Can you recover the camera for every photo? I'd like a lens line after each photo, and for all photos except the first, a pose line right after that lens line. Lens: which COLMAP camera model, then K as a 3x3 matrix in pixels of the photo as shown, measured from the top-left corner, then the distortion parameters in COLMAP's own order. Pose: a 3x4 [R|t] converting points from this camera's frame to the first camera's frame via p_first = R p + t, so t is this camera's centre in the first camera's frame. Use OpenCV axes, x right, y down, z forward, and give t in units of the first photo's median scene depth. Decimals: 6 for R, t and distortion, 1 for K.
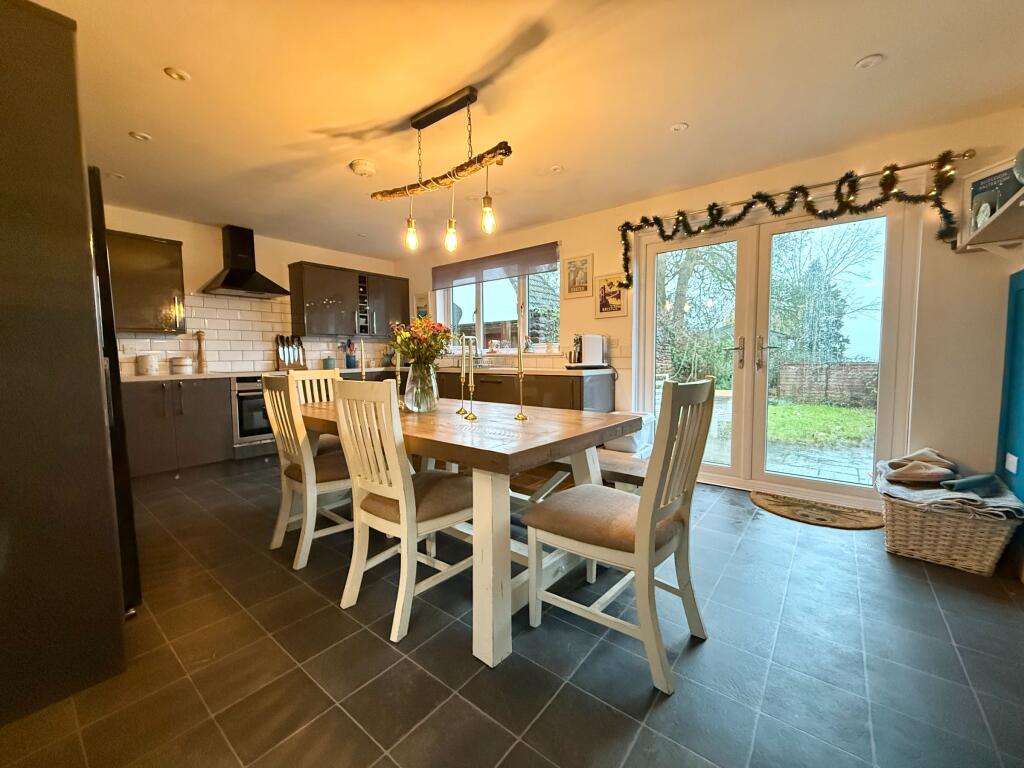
lens RADIAL K [[408.5, 0, 509.4], [0, 408.5, 386.3], [0, 0, 1]] dist [-0.002001, 0.000072]
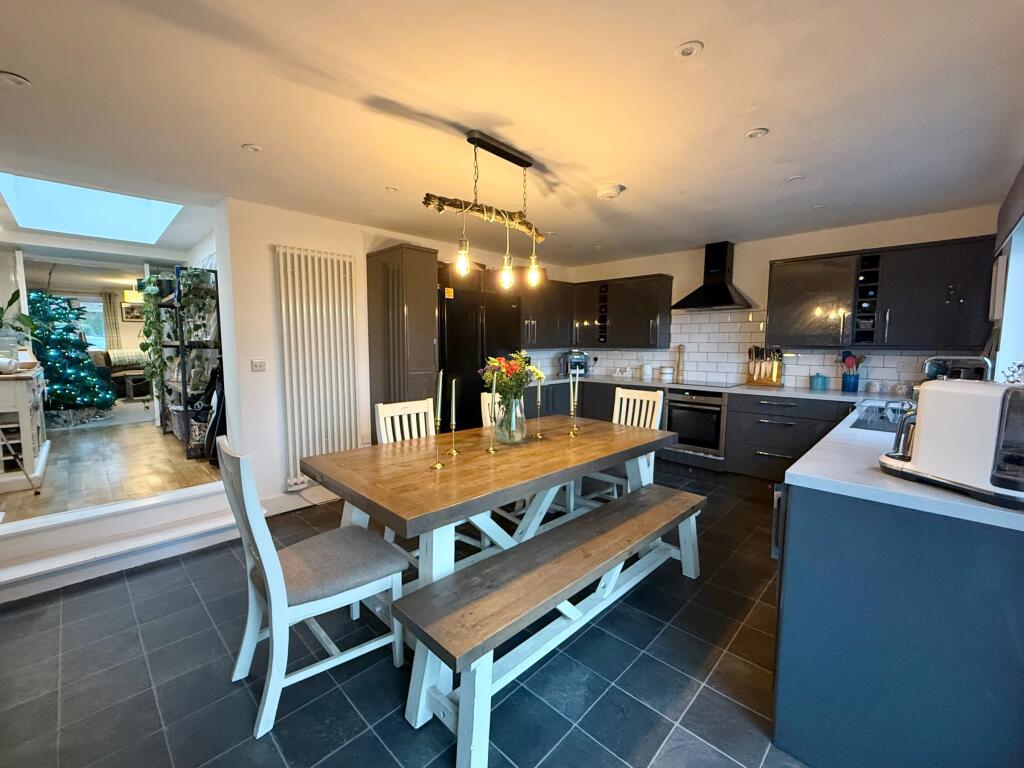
lens RADIAL K [[428.5, 0, 505.2], [0, 428.5, 388.3], [0, 0, 1]] dist [-0.002789, -0.000183]
pose [[-0.096573, 0.114392, -0.988731, 0.505158], [-0.075561, 0.989665, 0.121880, -0.123124], [0.992454, 0.086480, -0.086932, 0.617572]]
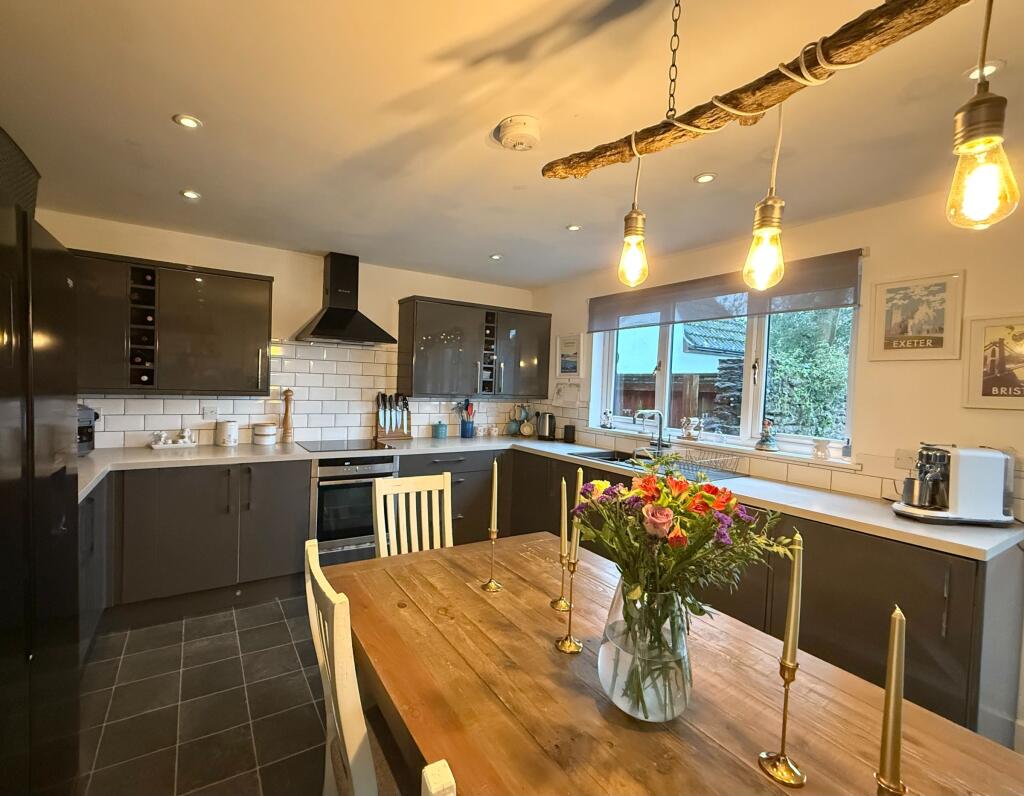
lens RADIAL K [[458.2, 0, 473.6], [0, 458.2, 395.9], [0, 0, 1]] dist [0.002916, -0.000300]
pose [[0.938105, 0.052970, -0.342278, -0.131747], [-0.069732, 0.996885, -0.036845, -0.115902], [0.339260, 0.058433, 0.938876, 0.304218]]
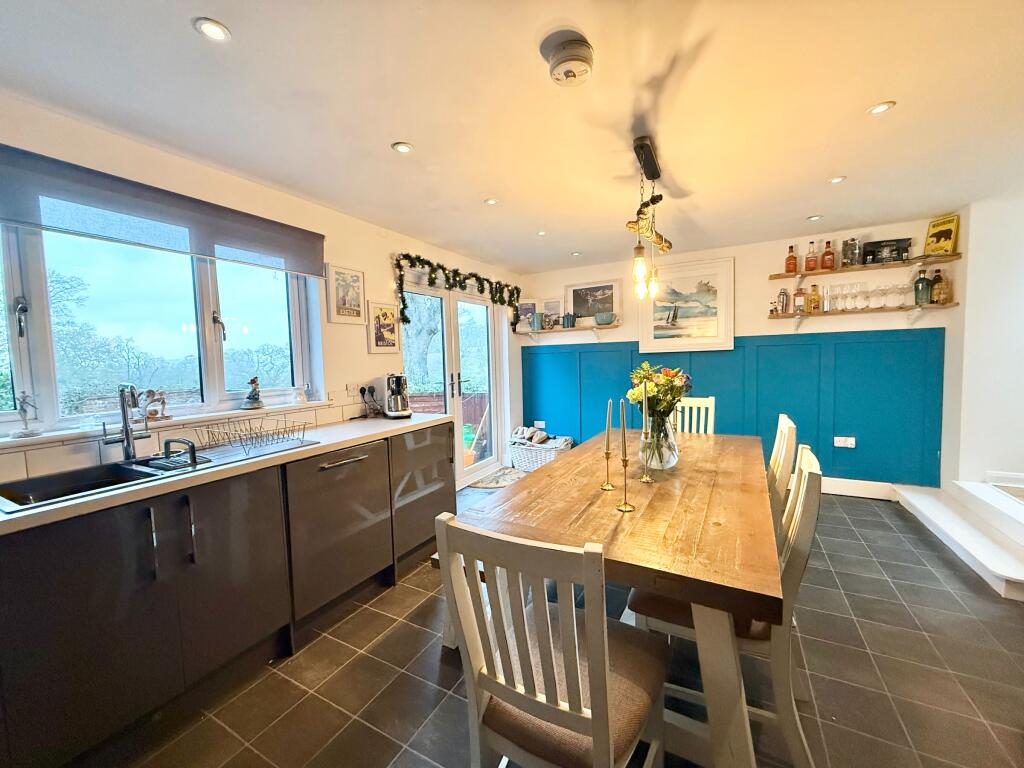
lens RADIAL K [[408.5, 0, 505.7], [0, 408.5, 384.2], [0, 0, 1]] dist [-0.002001, 0.000072]
pose [[-0.169097, -0.050268, 0.984317, -0.600434], [0.105012, 0.992095, 0.068706, -0.127977], [-0.979989, 0.114983, -0.162481, 0.842369]]
